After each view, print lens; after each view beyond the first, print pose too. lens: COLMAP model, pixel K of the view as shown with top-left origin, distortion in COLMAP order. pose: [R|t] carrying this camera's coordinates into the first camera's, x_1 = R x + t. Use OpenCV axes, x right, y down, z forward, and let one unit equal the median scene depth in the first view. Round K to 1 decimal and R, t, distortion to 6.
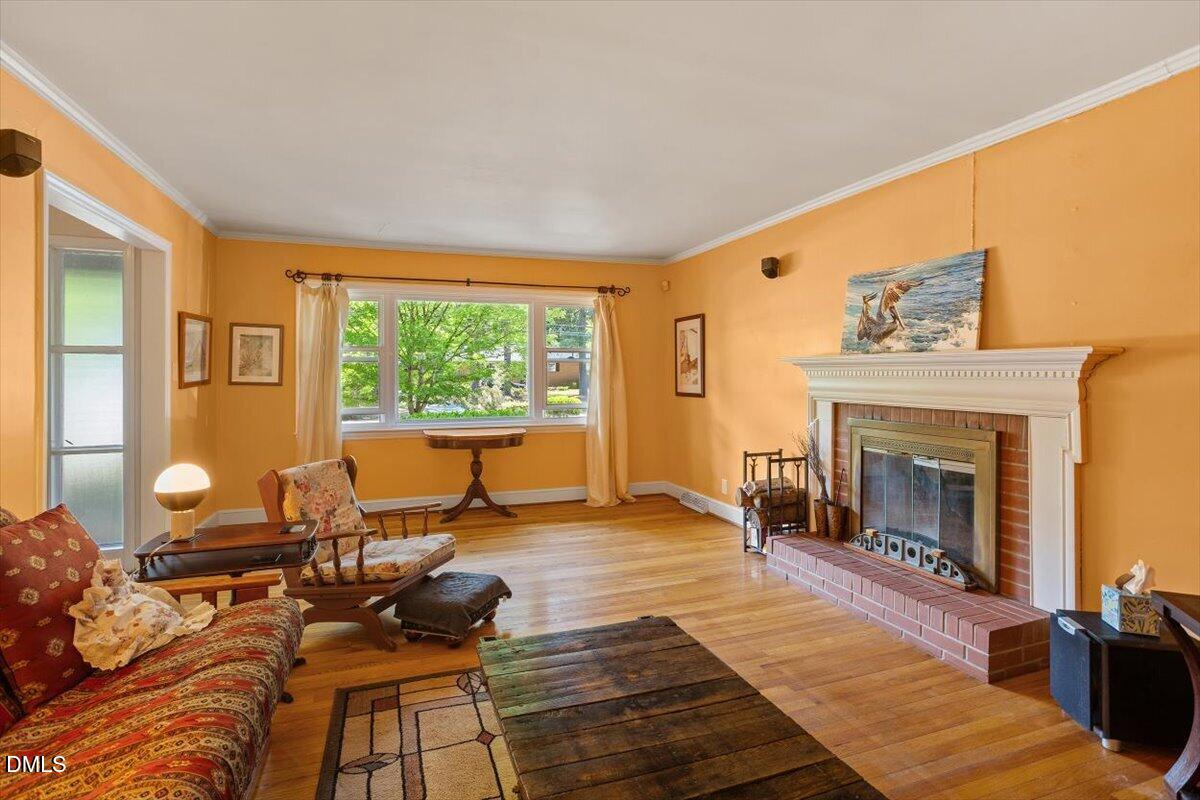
lens RADIAL K [[604.2, 0, 602.4], [0, 604.2, 378.5], [0, 0, 1]] dist [-0.052463, 0.035152]
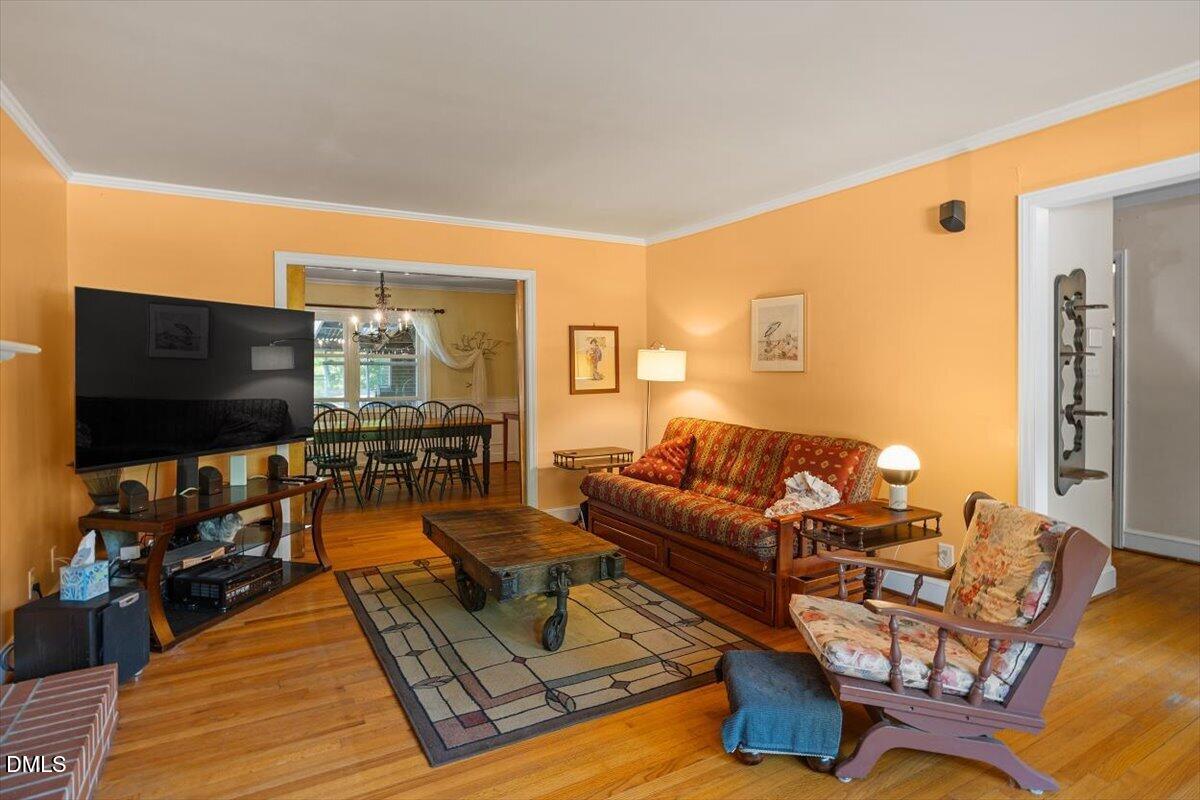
lens RADIAL K [[627.1, 0, 598.3], [0, 627.1, 382.2], [0, 0, 1]] dist [-0.039452, 0.000592]
pose [[-0.985467, 0.006868, -0.169727, 0.068352], [0.004239, 0.999865, 0.015846, -0.004966], [0.169813, 0.014896, -0.985364, 1.510842]]
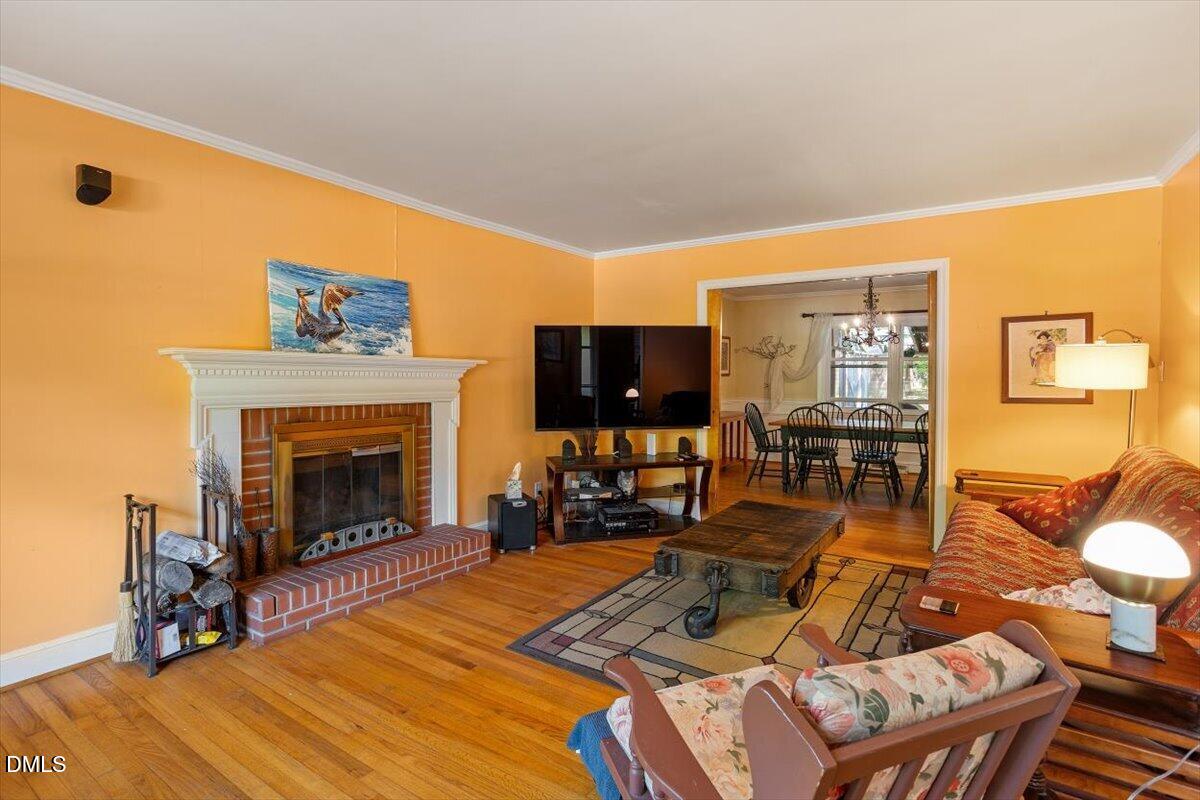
lens RADIAL K [[573.1, 0, 604.5], [0, 573.1, 396.9], [0, 0, 1]] dist [-0.050814, 0.000299]
pose [[-0.593872, -0.029320, 0.804025, -0.592631], [0.000707, 0.999316, 0.036963, -0.004191], [-0.804559, 0.022520, -0.593446, 1.249502]]
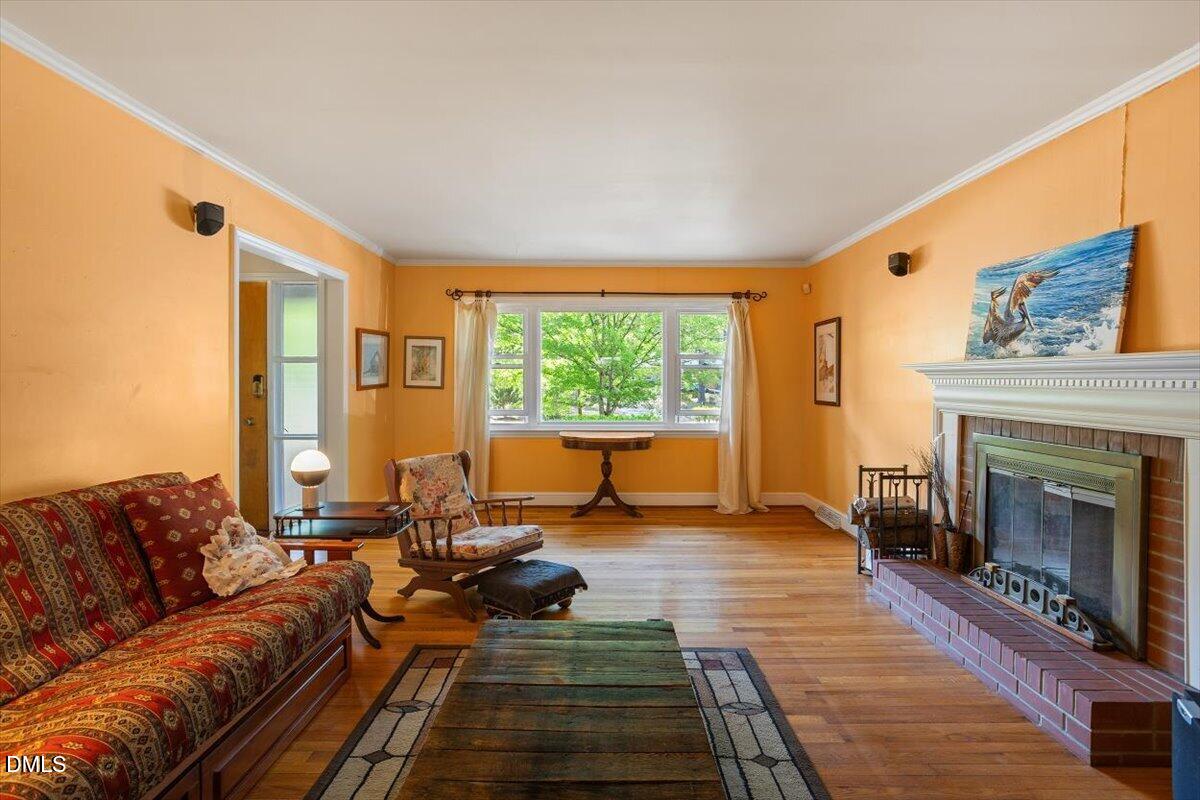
lens RADIAL K [[593.5, 0, 597.3], [0, 593.5, 396.1], [0, 0, 1]] dist [-0.053964, 0.034585]
pose [[0.940103, 0.014691, -0.340573, 0.210343], [-0.007914, 0.999742, 0.021279, -0.001765], [0.340798, -0.017309, 0.939977, 0.021822]]
